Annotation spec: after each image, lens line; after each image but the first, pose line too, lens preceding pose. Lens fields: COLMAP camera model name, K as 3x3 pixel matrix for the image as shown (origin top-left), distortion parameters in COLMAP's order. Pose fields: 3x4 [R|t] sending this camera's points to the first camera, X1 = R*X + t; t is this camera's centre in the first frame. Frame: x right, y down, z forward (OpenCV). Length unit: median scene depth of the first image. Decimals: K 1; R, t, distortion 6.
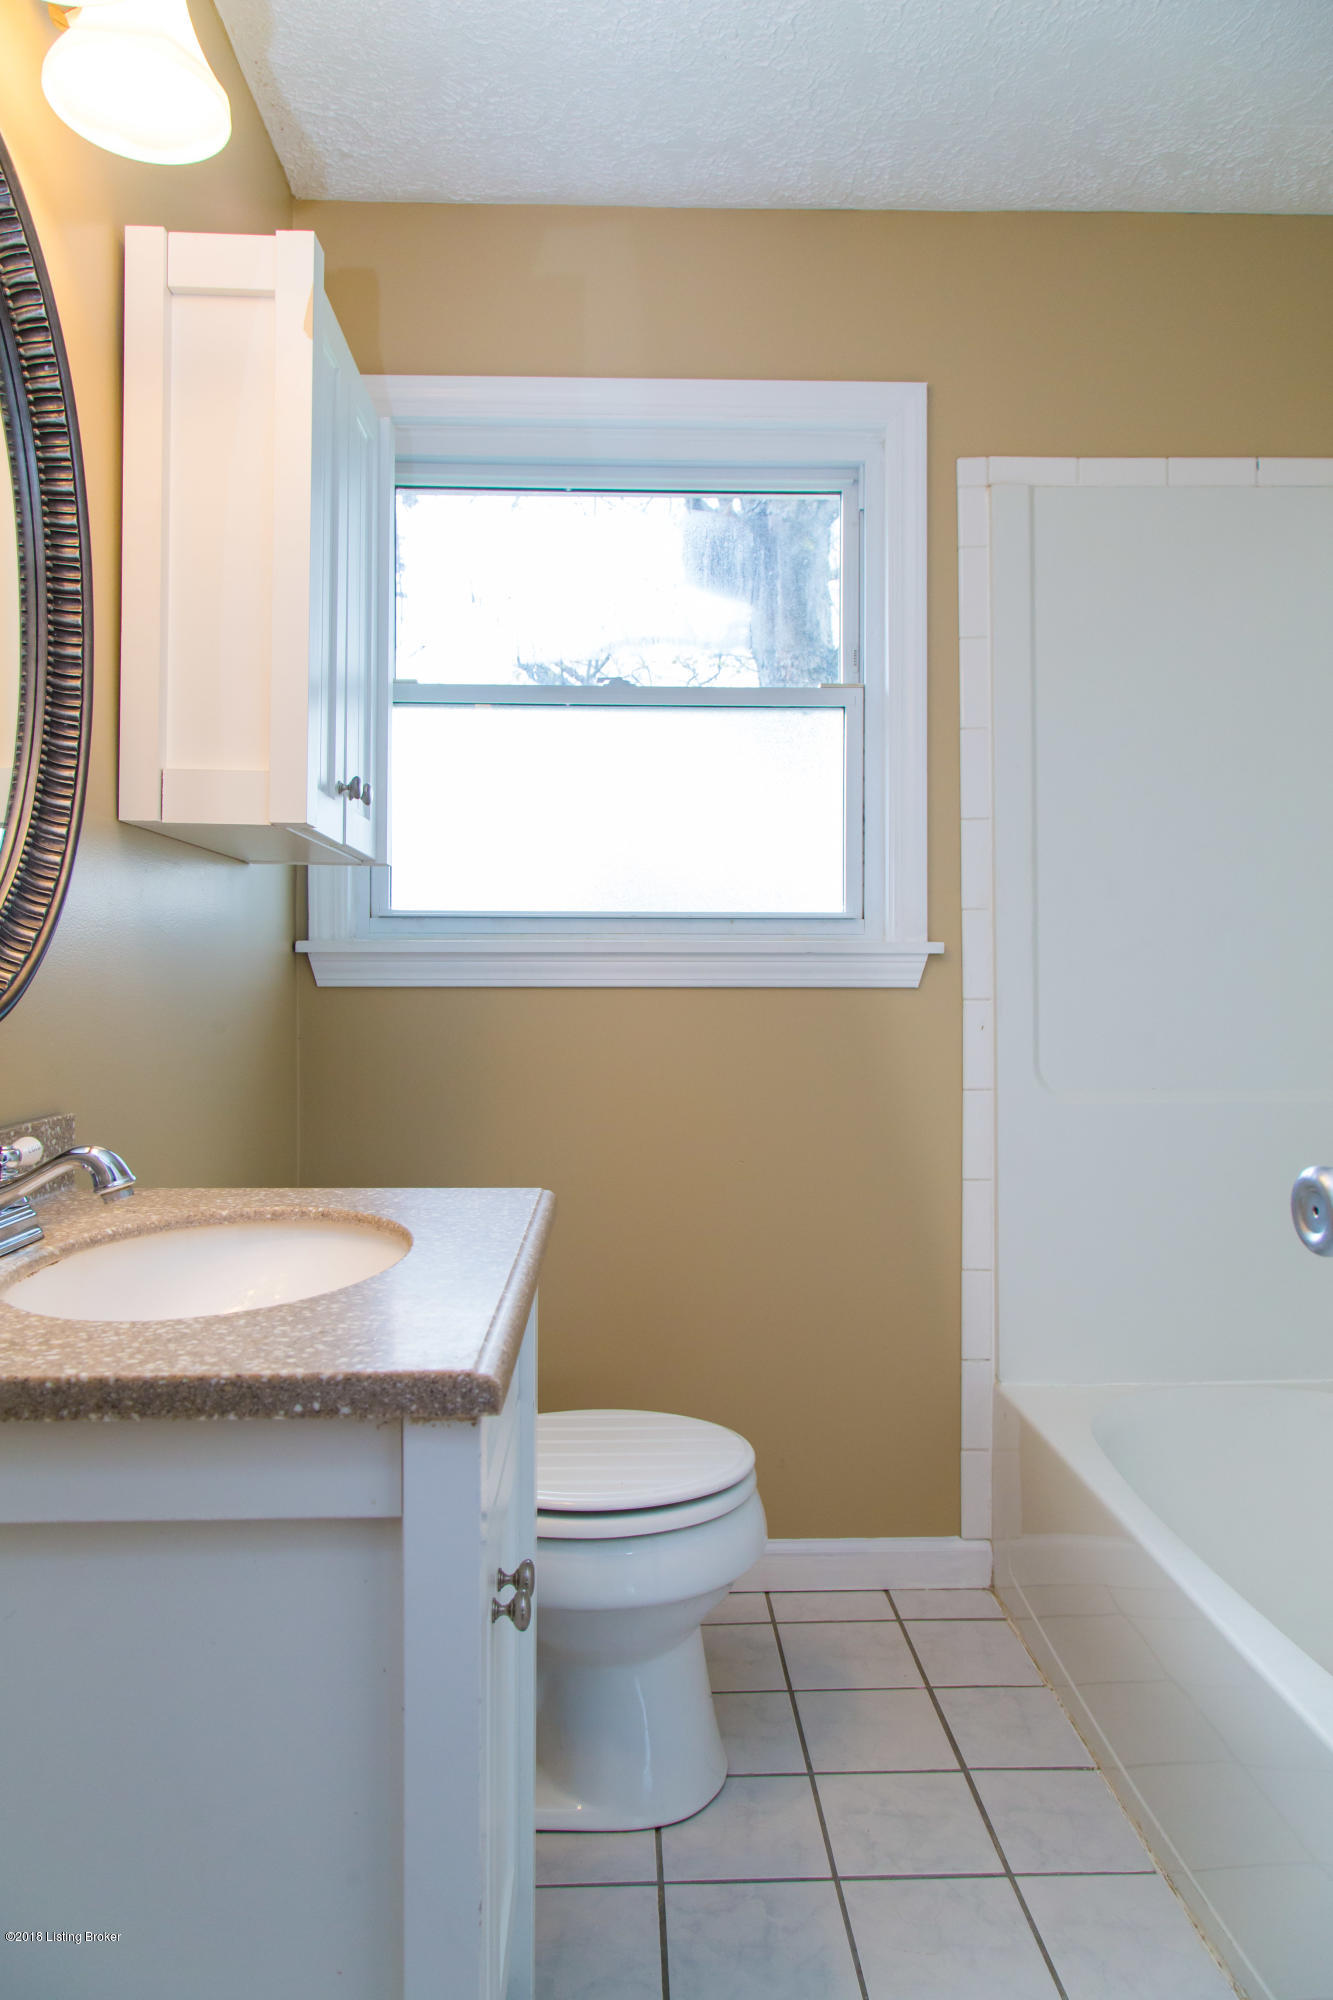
lens RADIAL K [[1308.2, 0, 656.0], [0, 1308.2, 1000.2], [0, 0, 1]] dist [0.003161, 0.000514]
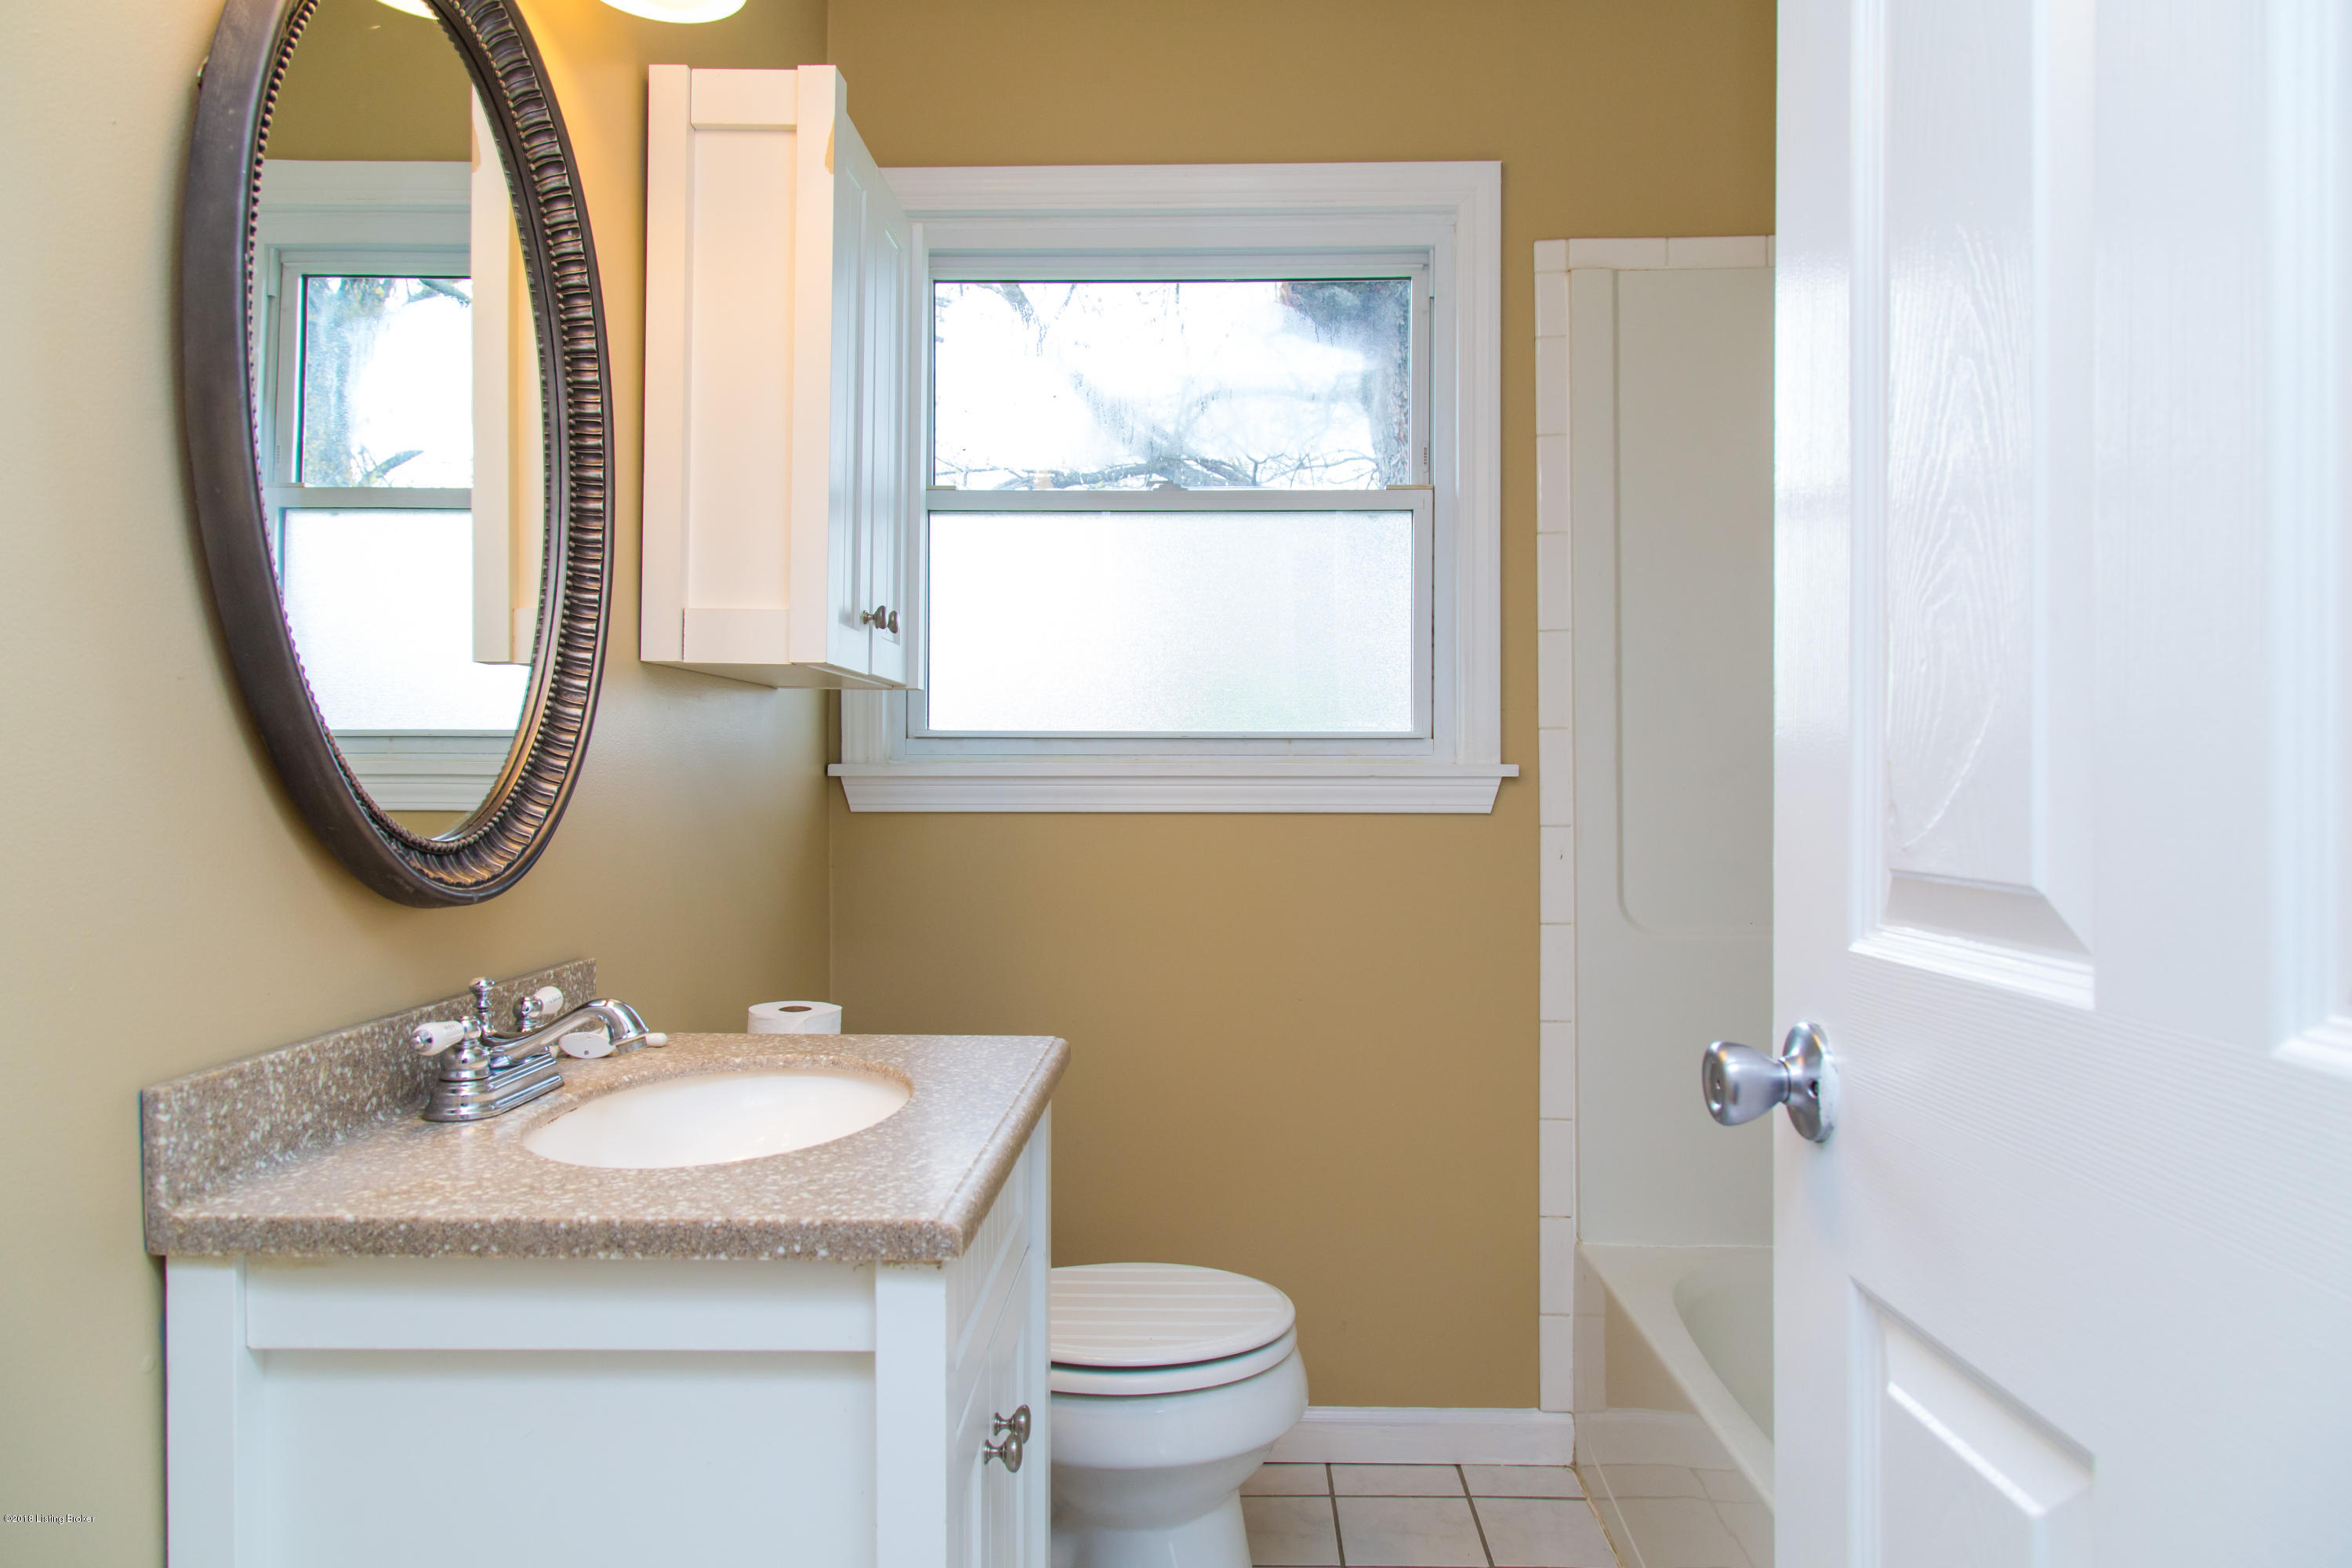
lens RADIAL K [[1538.5, 0, 1192.3], [0, 1538.5, 779.6], [0, 0, 1]] dist [0.003161, 0.000514]
pose [[0.998375, 0.000387, -0.056980, 0.074151], [-0.000637, 0.999990, -0.004379, -0.041152], [0.056978, 0.004408, 0.998366, -0.142823]]
